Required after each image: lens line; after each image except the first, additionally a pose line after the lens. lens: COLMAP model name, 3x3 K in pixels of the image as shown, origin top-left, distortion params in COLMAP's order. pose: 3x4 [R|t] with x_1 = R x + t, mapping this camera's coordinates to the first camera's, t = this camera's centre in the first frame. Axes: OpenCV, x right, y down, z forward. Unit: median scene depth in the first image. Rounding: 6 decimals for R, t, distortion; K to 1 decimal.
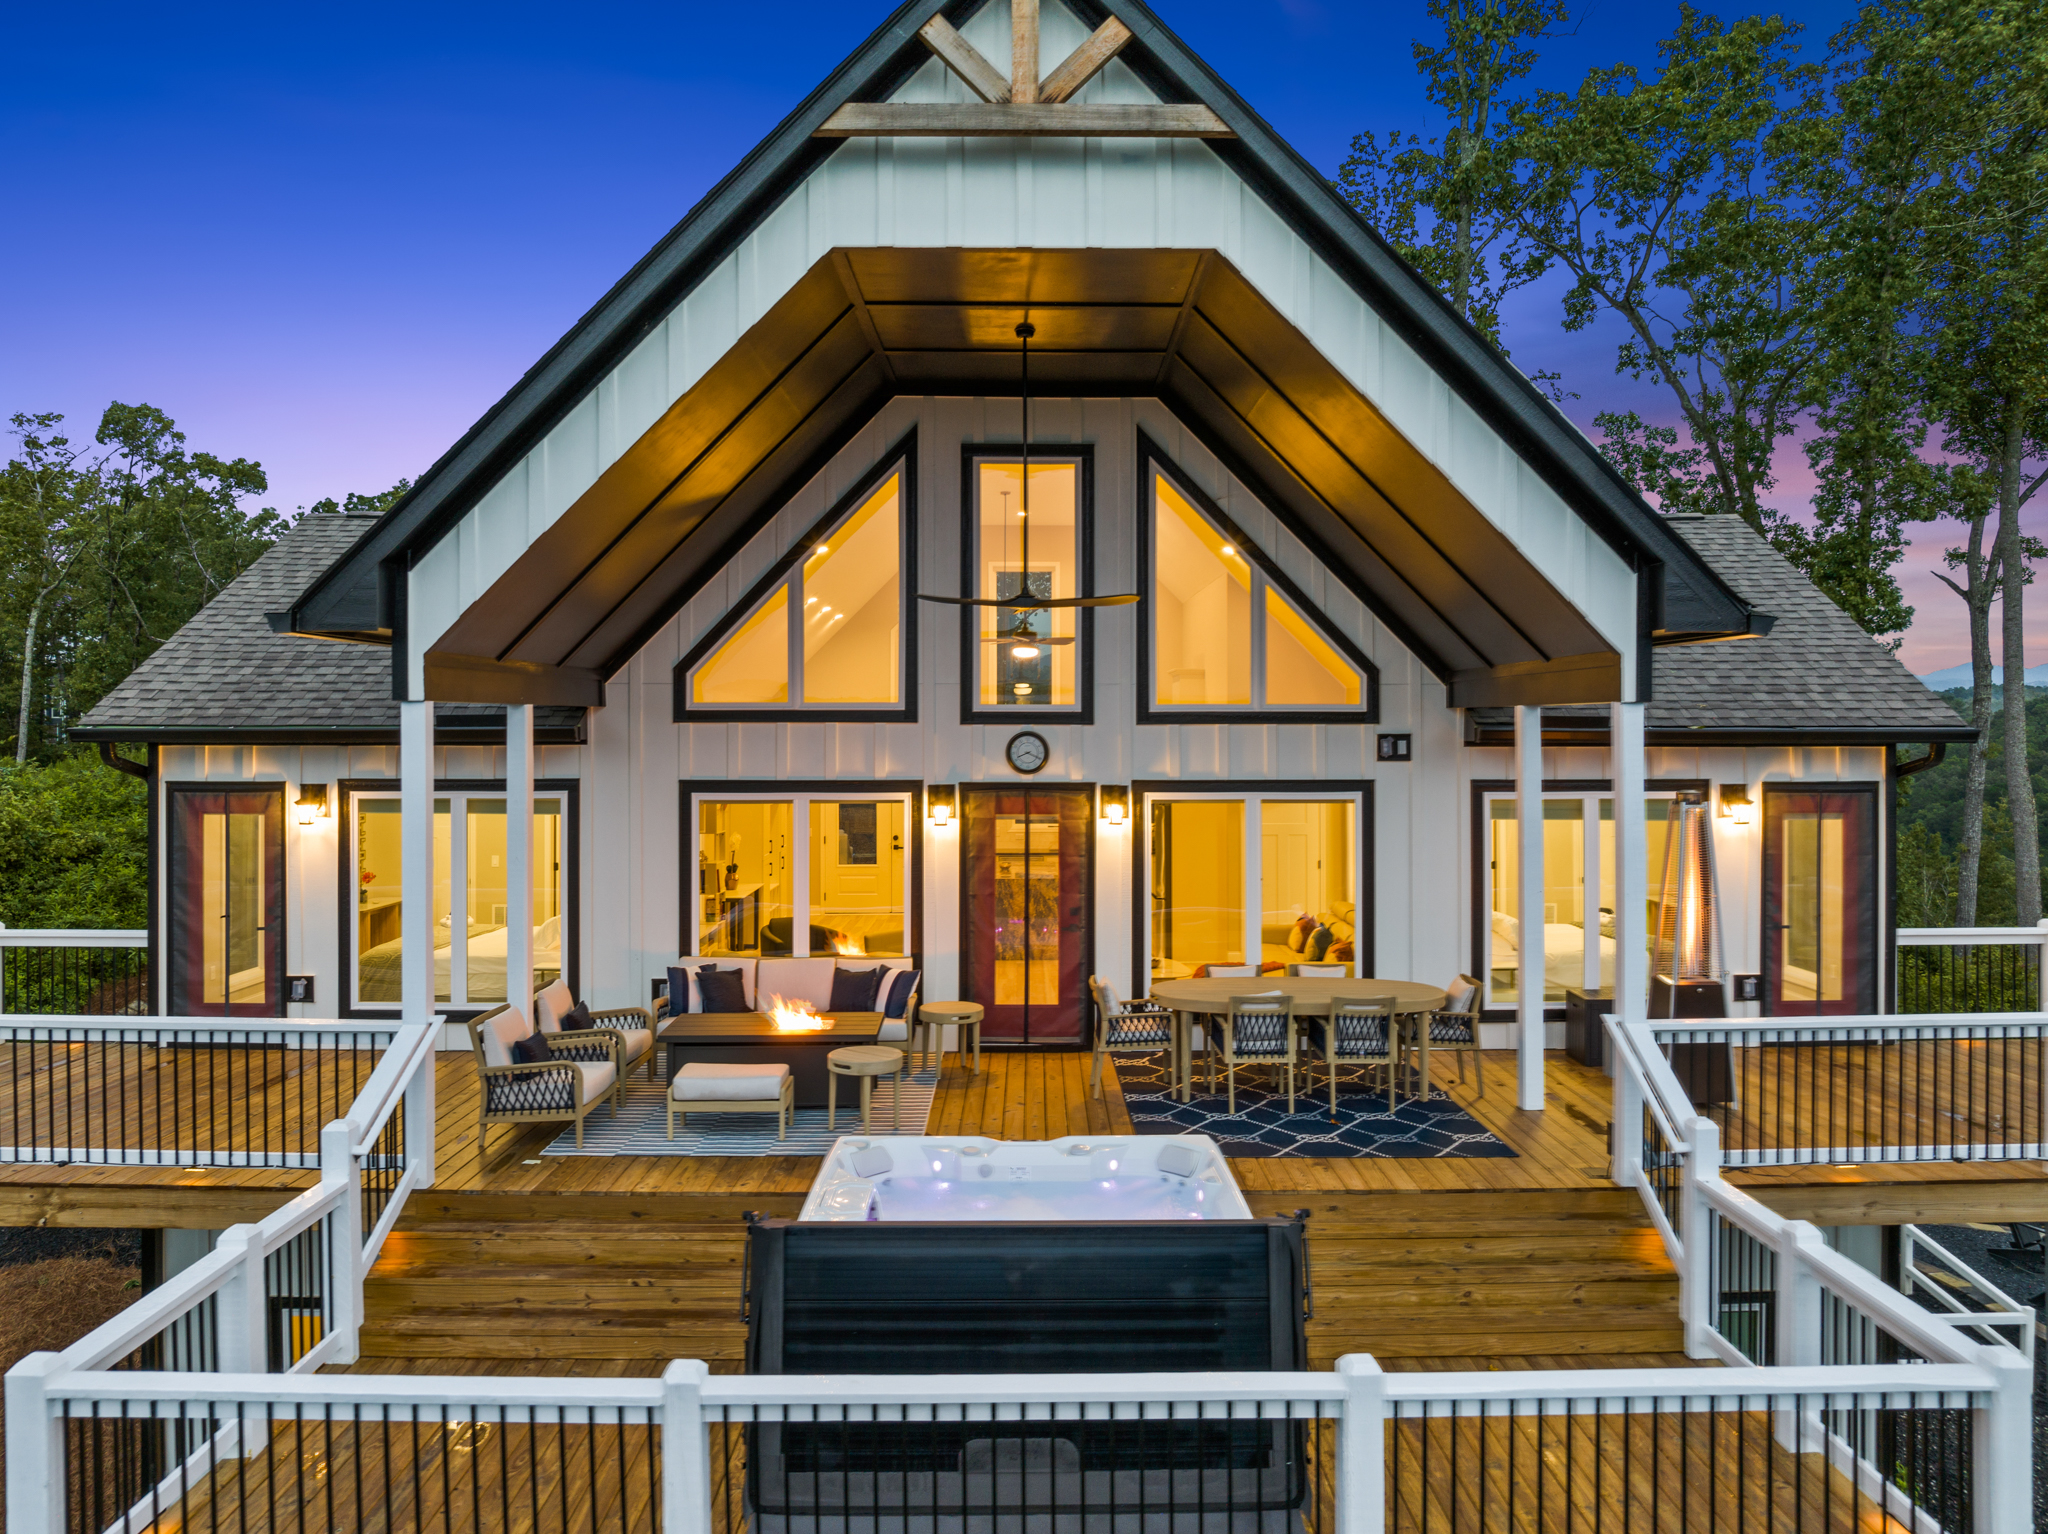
lens RADIAL K [[1473.4, 0, 1028.4], [0, 1473.4, 723.9], [0, 0, 1]] dist [-0.042836, 0.001294]
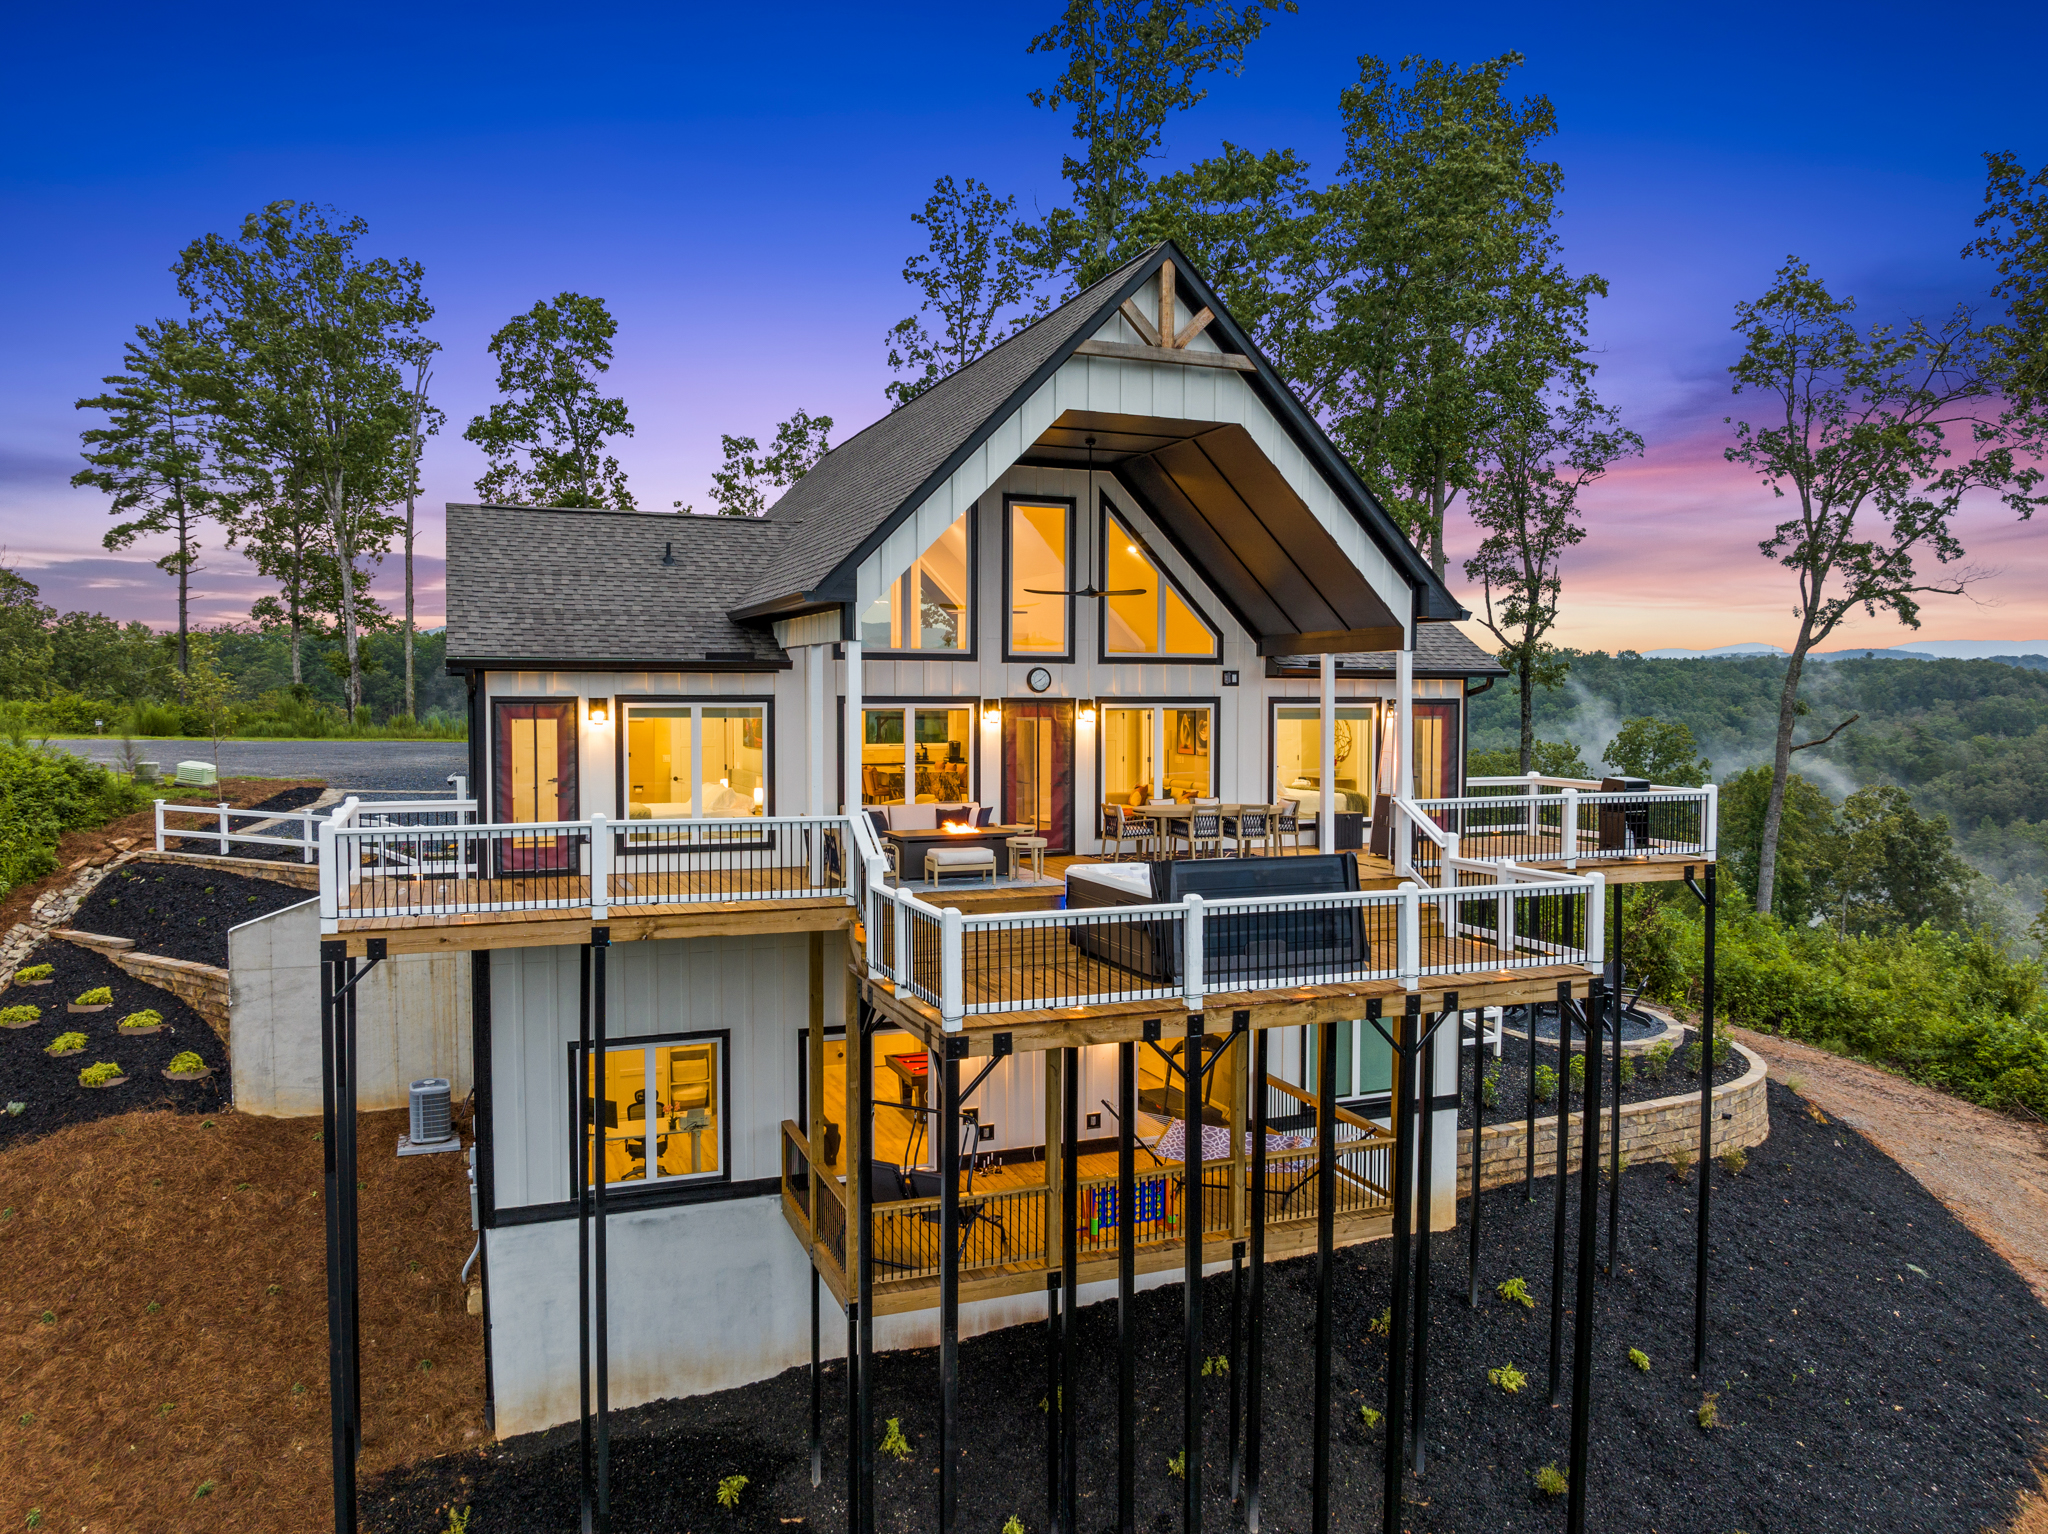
lens RADIAL K [[1466.8, 0, 1027.4], [0, 1466.8, 753.4], [0, 0, 1]] dist [-0.053900, 0.029302]
pose [[0.932198, -0.011403, 0.361768, -0.620086], [-0.003907, 0.999128, 0.041561, 0.034034], [-0.361927, -0.040156, 0.931341, -0.559397]]
